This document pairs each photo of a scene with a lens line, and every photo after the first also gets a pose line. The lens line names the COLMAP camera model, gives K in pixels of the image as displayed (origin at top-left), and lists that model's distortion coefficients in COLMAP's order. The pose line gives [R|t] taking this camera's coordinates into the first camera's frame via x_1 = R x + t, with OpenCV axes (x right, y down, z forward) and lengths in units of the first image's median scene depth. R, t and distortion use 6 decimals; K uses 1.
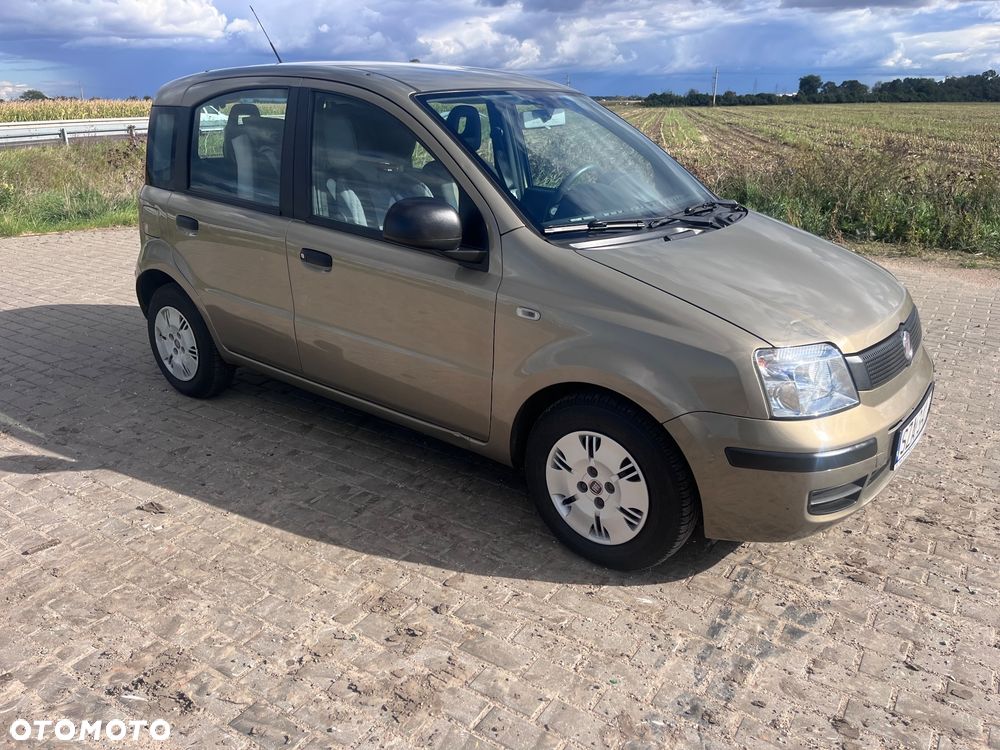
lens RADIAL K [[758.9, 0, 506.3], [0, 758.9, 364.7], [0, 0, 1]] dist [0.058565, -0.057761]
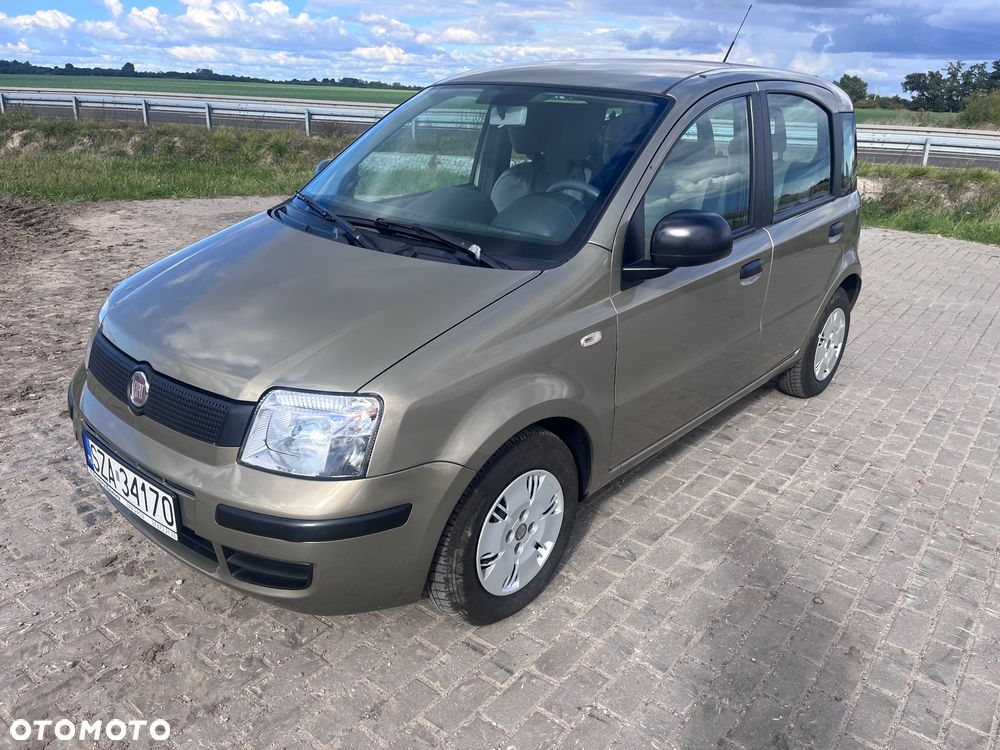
lens RADIAL K [[760.5, 0, 516.7], [0, 760.5, 378.1], [0, 0, 1]] dist [0.079418, -0.105362]
pose [[-0.064273, 0.356013, -0.932268, 0.846582], [-0.362486, 0.862062, 0.354194, -0.318117], [0.929771, 0.360699, 0.073642, 0.881141]]
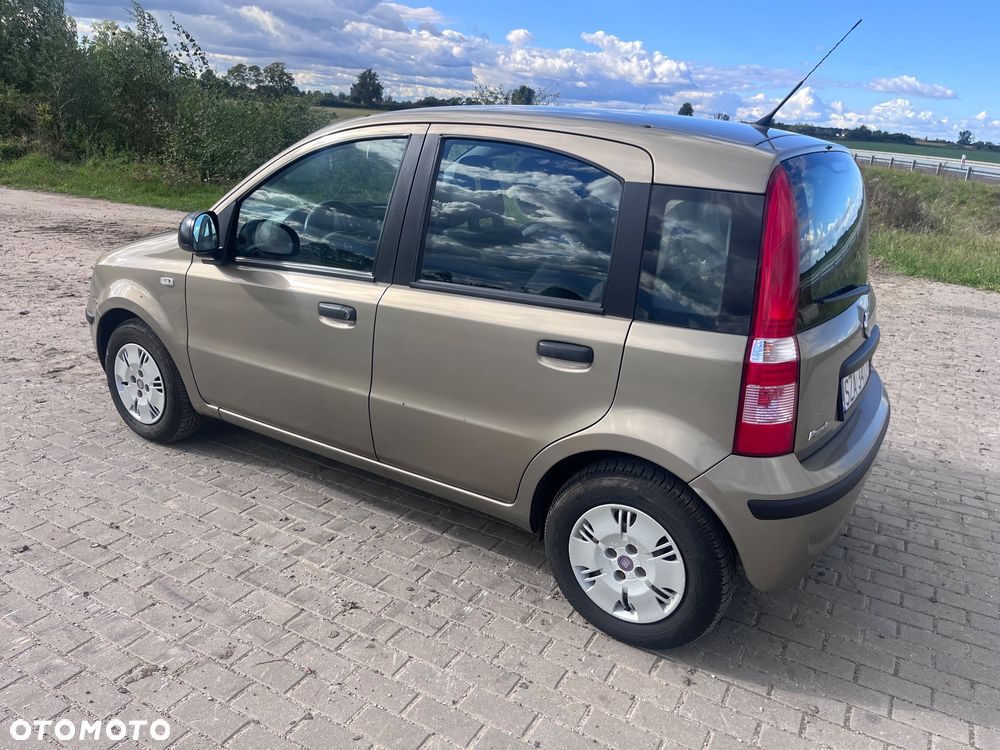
lens RADIAL K [[758.4, 0, 496.2], [0, 758.4, 374.0], [0, 0, 1]] dist [0.092993, -0.130914]
pose [[-0.995914, -0.032468, -0.084273, -0.022430], [-0.077466, 0.786797, 0.612332, -0.632124], [0.046425, 0.616358, -0.786097, 1.730709]]
